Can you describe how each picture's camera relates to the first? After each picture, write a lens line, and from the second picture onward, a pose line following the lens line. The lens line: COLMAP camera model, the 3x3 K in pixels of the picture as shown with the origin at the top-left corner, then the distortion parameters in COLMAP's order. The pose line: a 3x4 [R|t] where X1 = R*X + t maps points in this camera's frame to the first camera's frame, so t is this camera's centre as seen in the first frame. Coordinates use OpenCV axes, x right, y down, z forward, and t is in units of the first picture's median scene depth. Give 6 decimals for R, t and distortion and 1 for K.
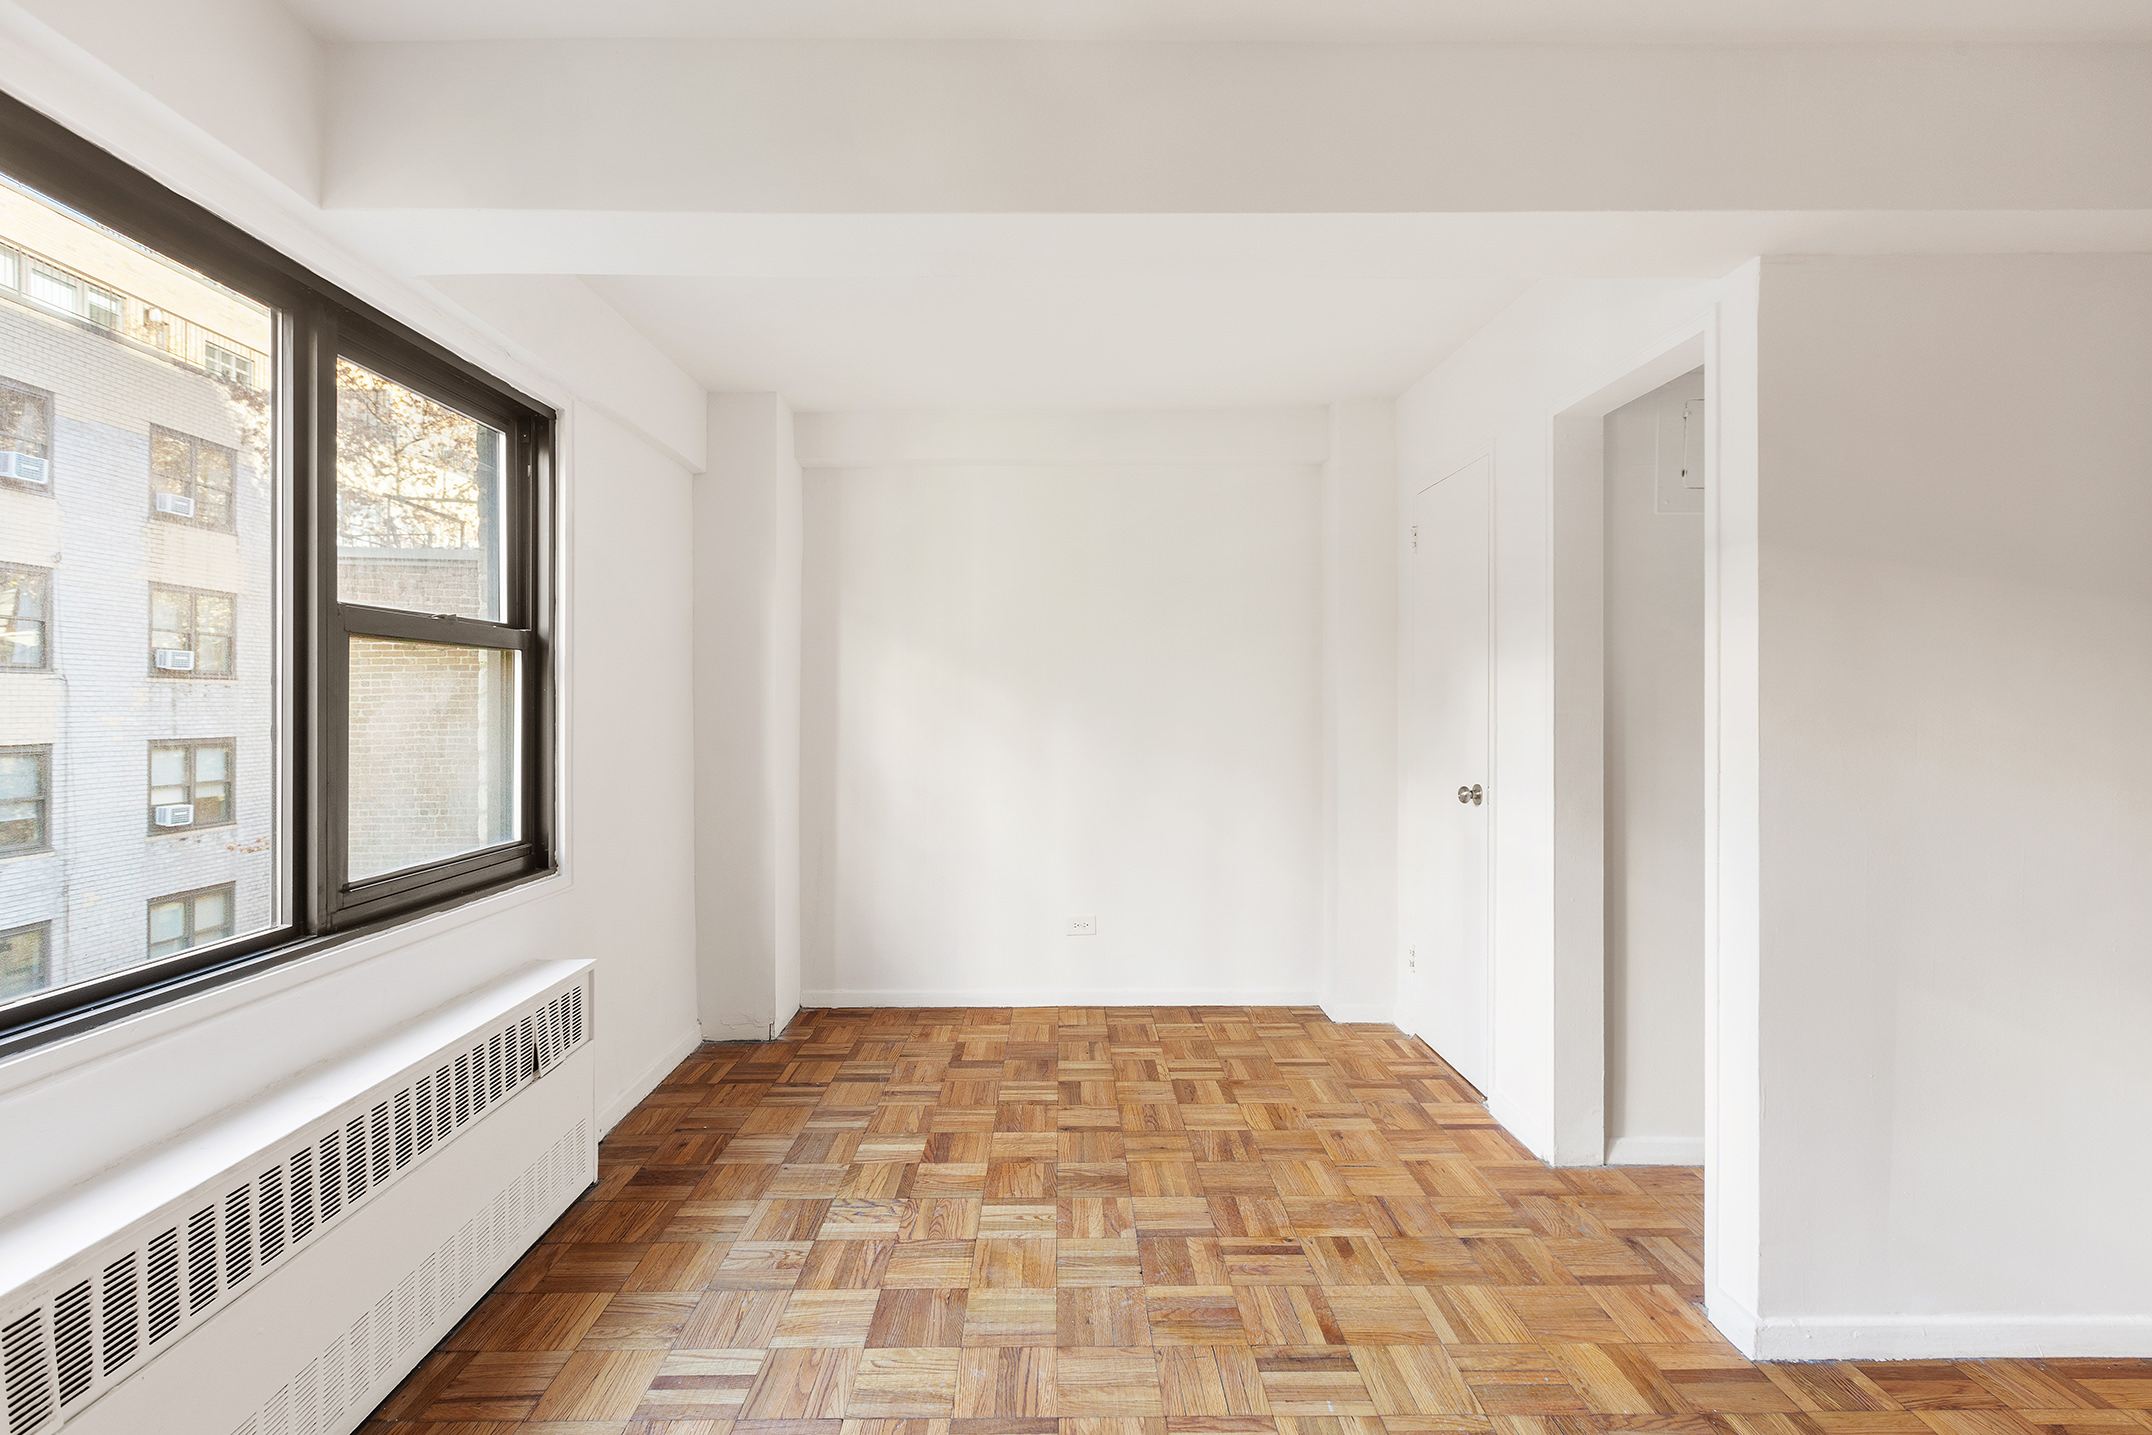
lens RADIAL K [[976.6, 0, 1081.3], [0, 976.6, 713.8], [0, 0, 1]] dist [-0.000079, -0.000370]
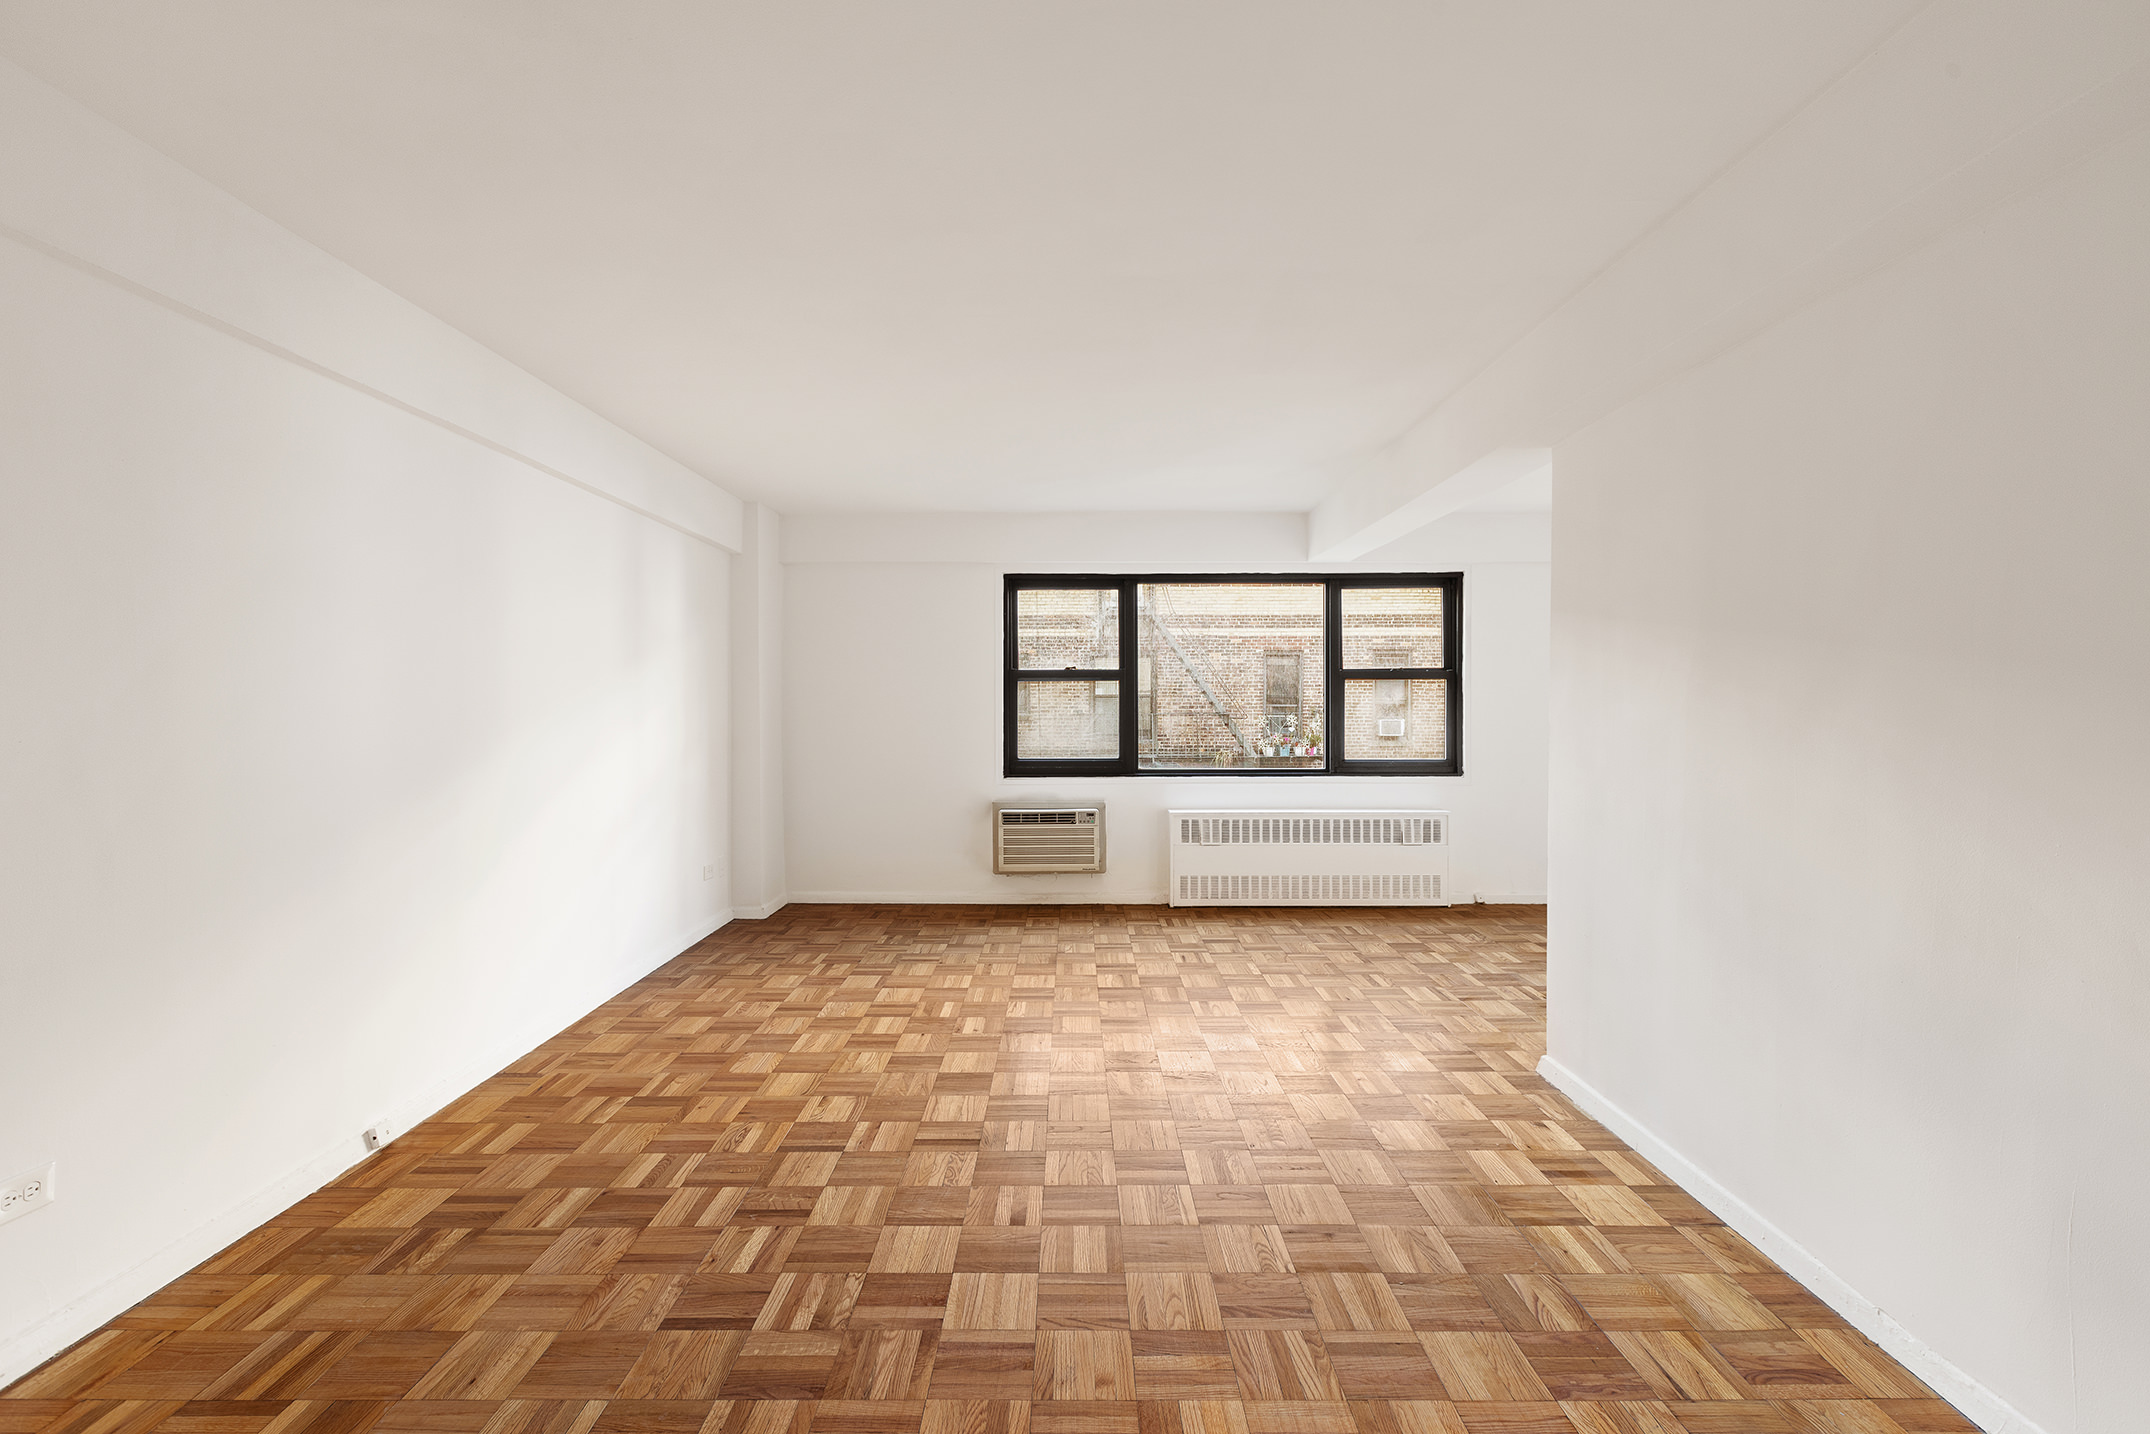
lens RADIAL K [[975.7, 0, 1080.3], [0, 975.7, 713.3], [0, 0, 1]] dist [-0.000079, -0.000370]
pose [[0.002770, 0.014327, -0.999894, 1.799865], [-0.008387, 0.999863, 0.014303, -0.007213], [0.999961, 0.008346, 0.002889, 0.113287]]
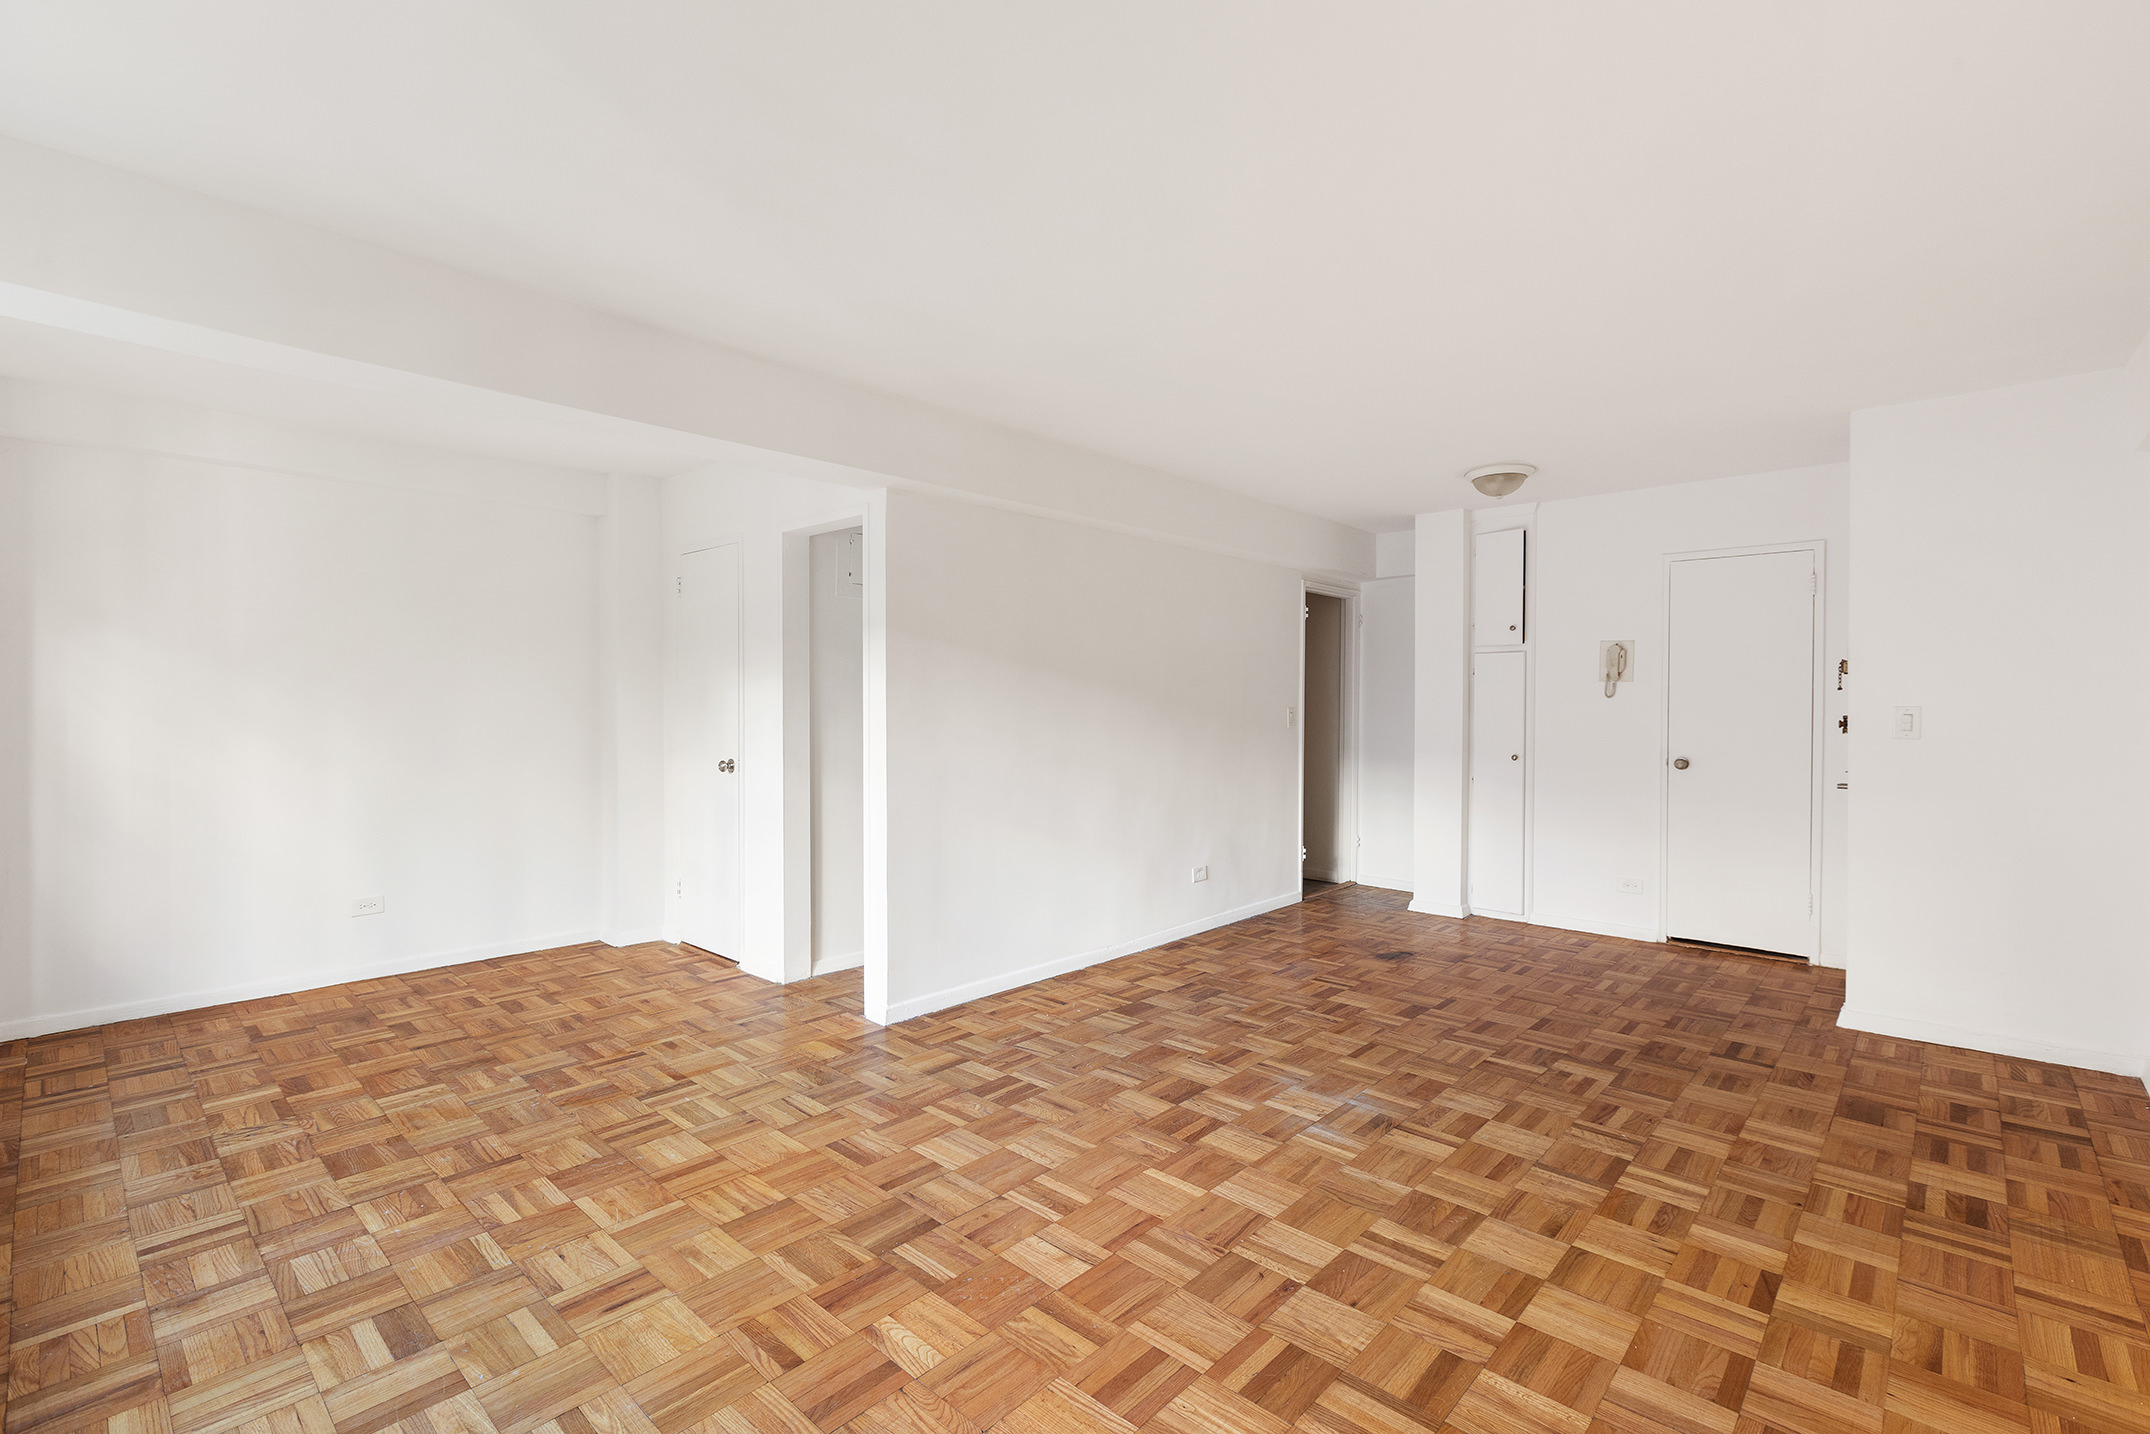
lens RADIAL K [[975.7, 0, 1080.3], [0, 975.7, 713.3], [0, 0, 1]] dist [-0.000079, -0.000370]
pose [[0.694577, -0.001267, 0.719417, -0.360362], [0.000919, 0.999999, 0.000874, 0.000790], [-0.719418, 0.000054, 0.694578, -0.517106]]
